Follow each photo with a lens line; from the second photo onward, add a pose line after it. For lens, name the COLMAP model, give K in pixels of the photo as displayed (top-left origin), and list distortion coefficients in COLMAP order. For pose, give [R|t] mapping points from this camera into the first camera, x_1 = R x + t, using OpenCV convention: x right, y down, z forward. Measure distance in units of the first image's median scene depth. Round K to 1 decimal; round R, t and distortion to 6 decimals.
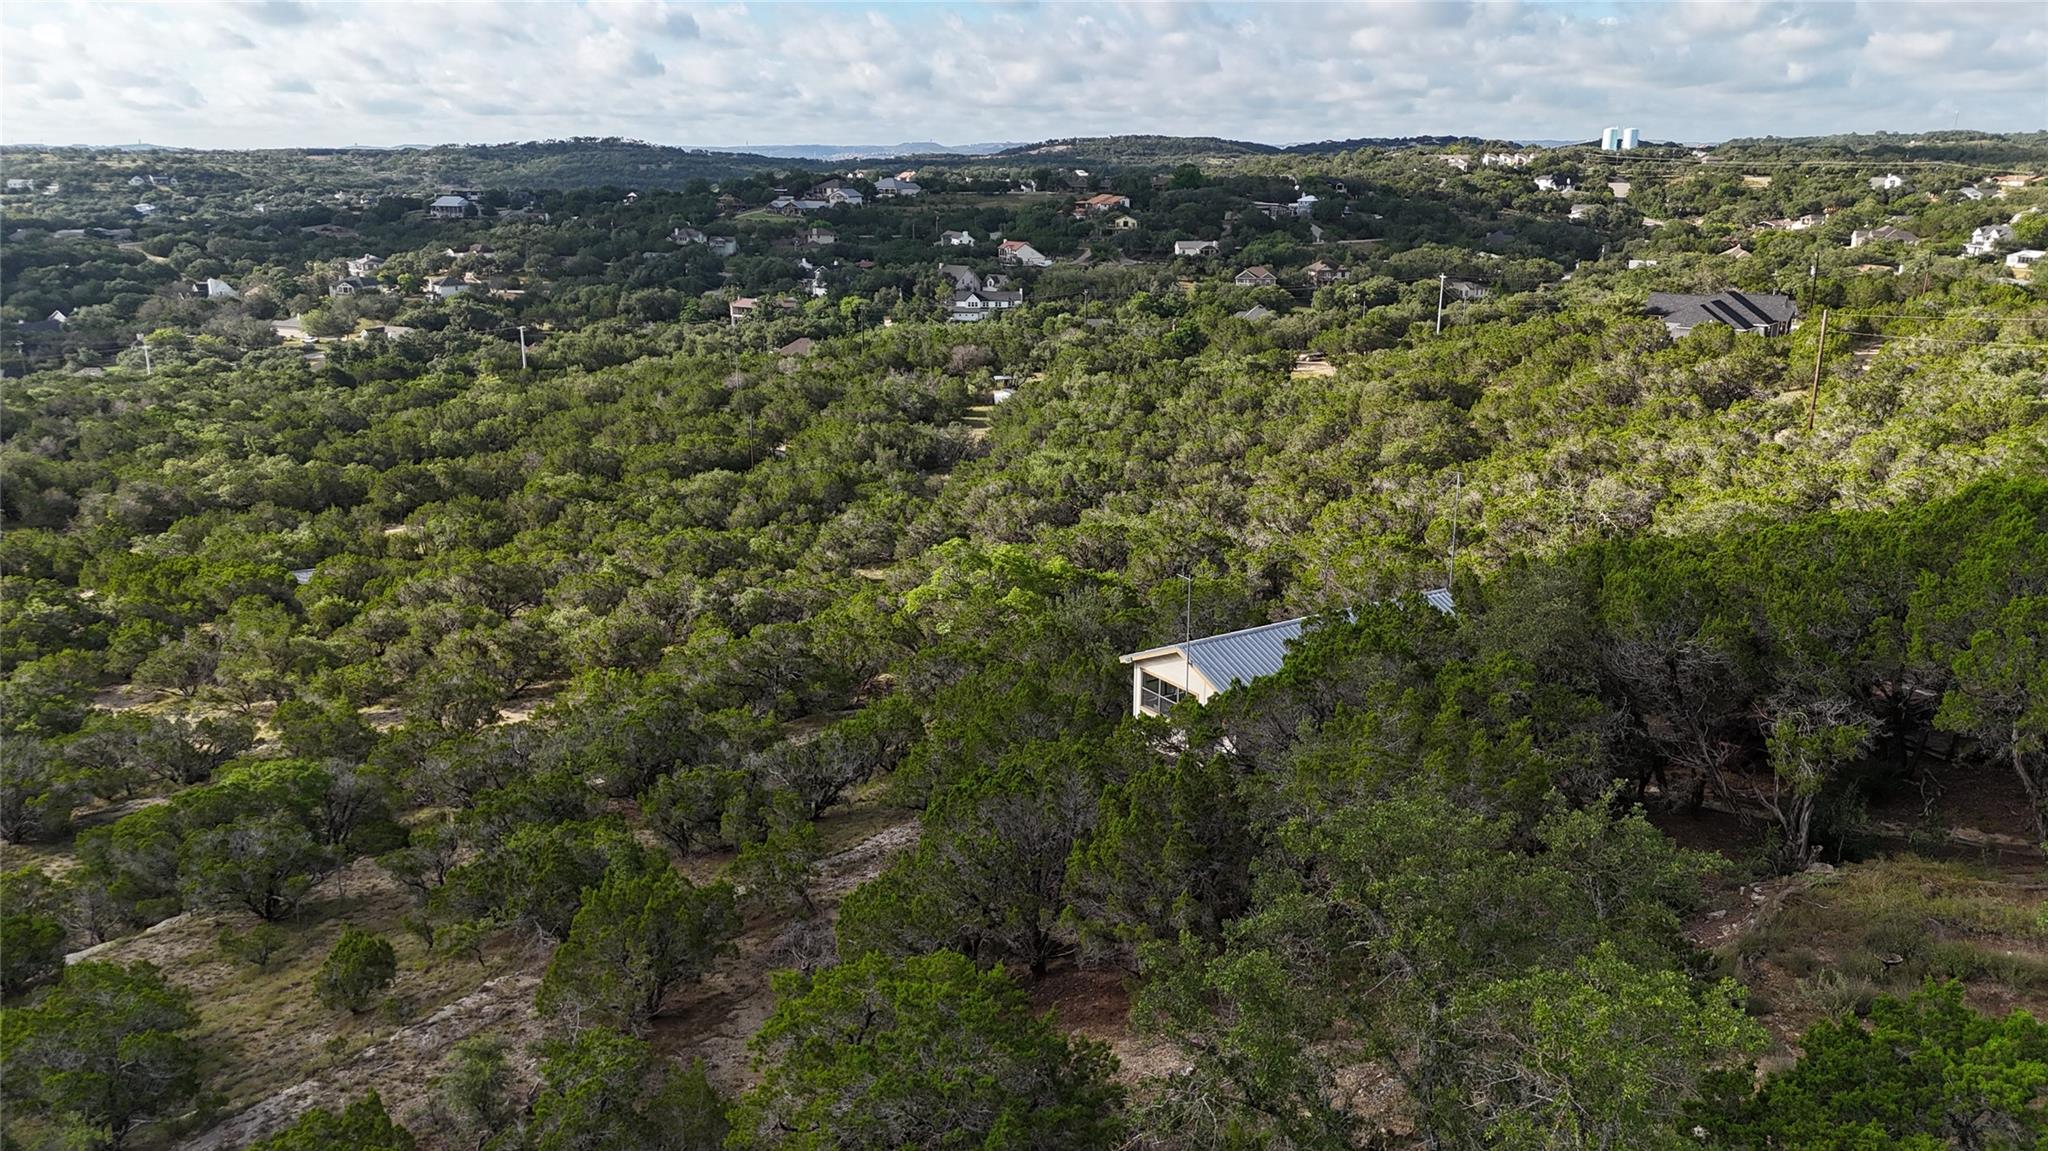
lens RADIAL K [[1512.0, 0, 1027.8], [0, 1512.0, 571.6], [0, 0, 1]] dist [0.068573, -0.057770]
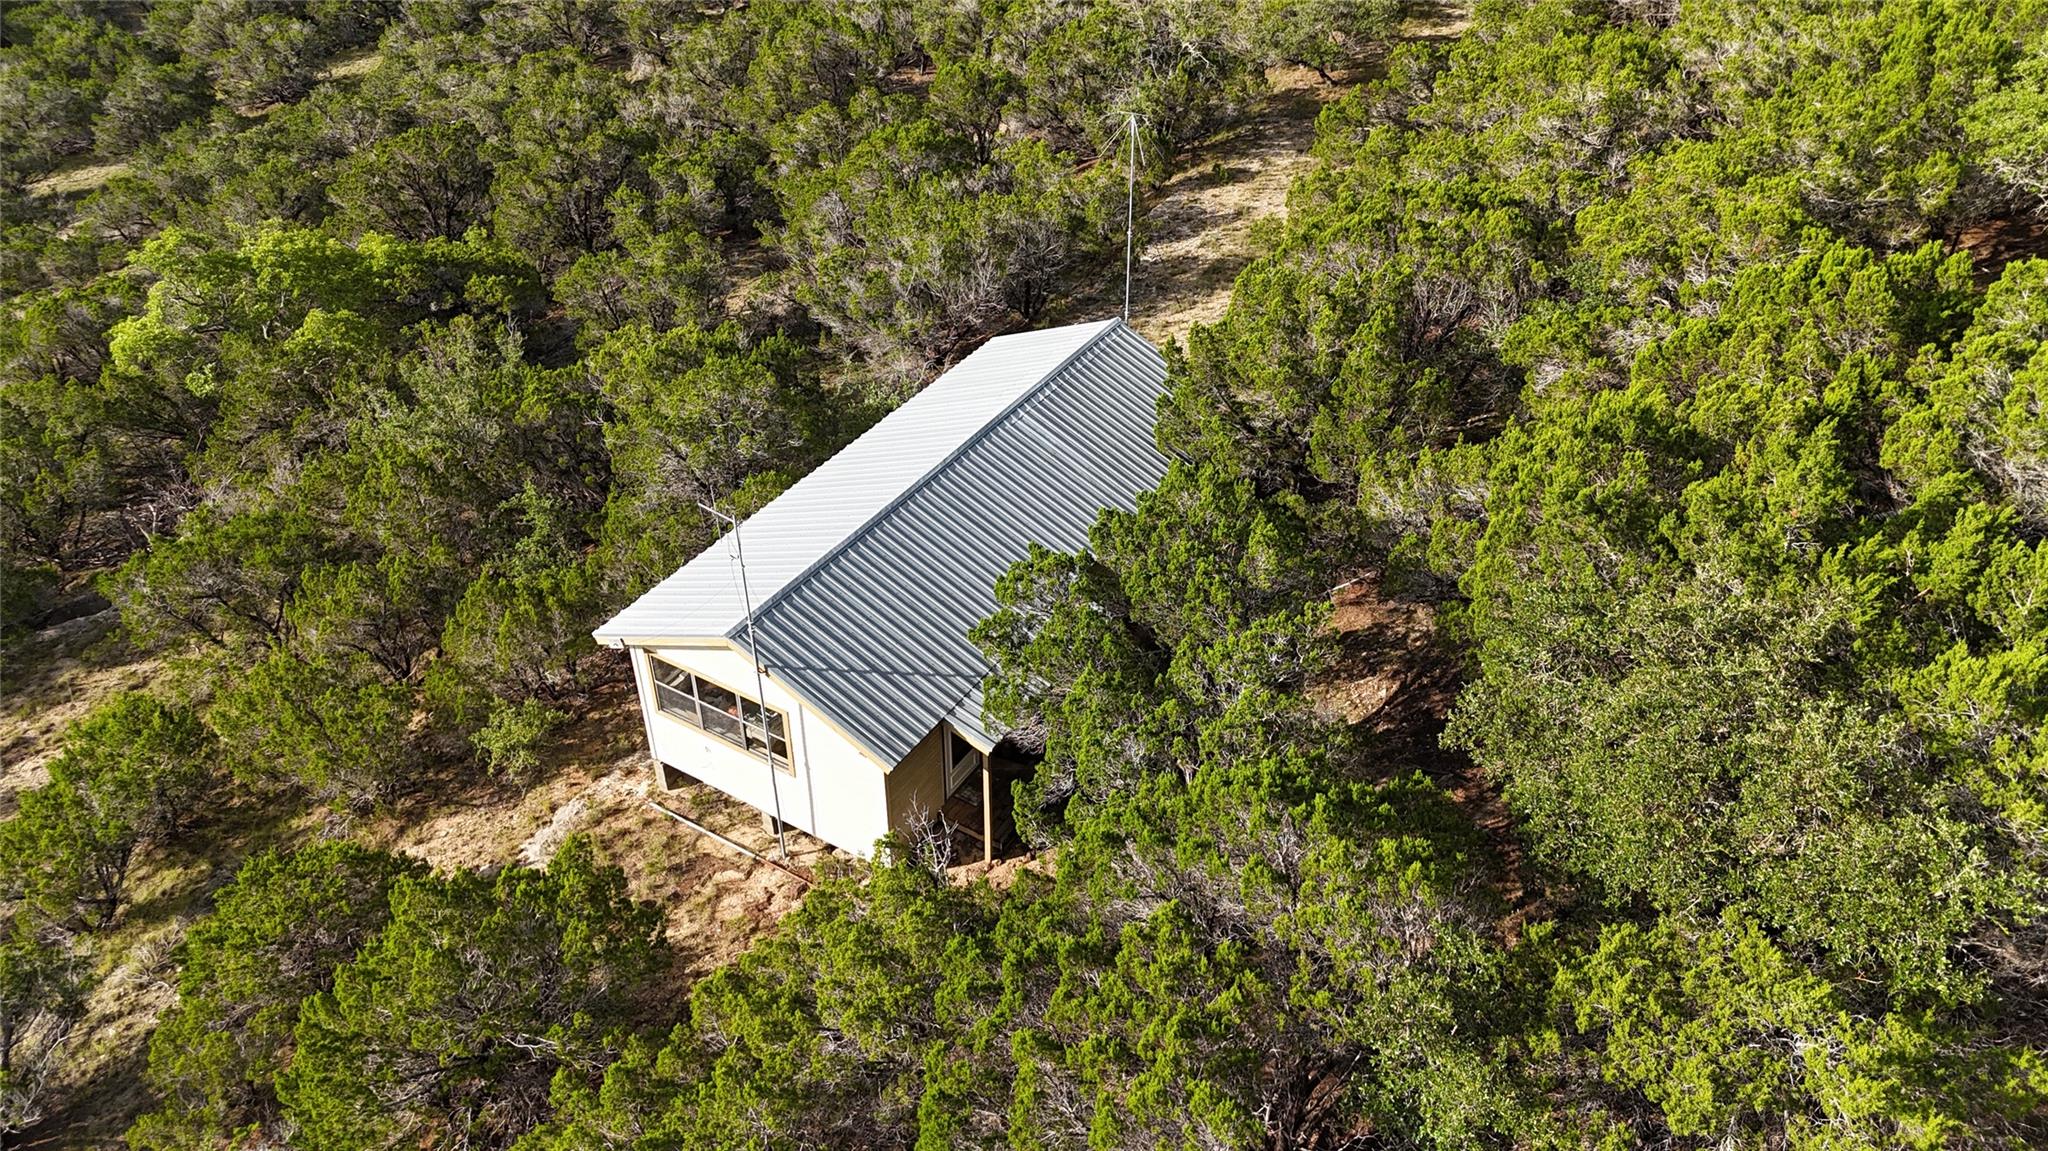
lens RADIAL K [[1512.0, 0, 1027.8], [0, 1512.0, 571.6], [0, 0, 1]] dist [0.068573, -0.057770]
pose [[0.908770, -0.251597, 0.332921, 0.018824], [0.115255, 0.918100, 0.379220, -0.083367], [-0.401065, -0.306253, 0.863340, 0.336333]]
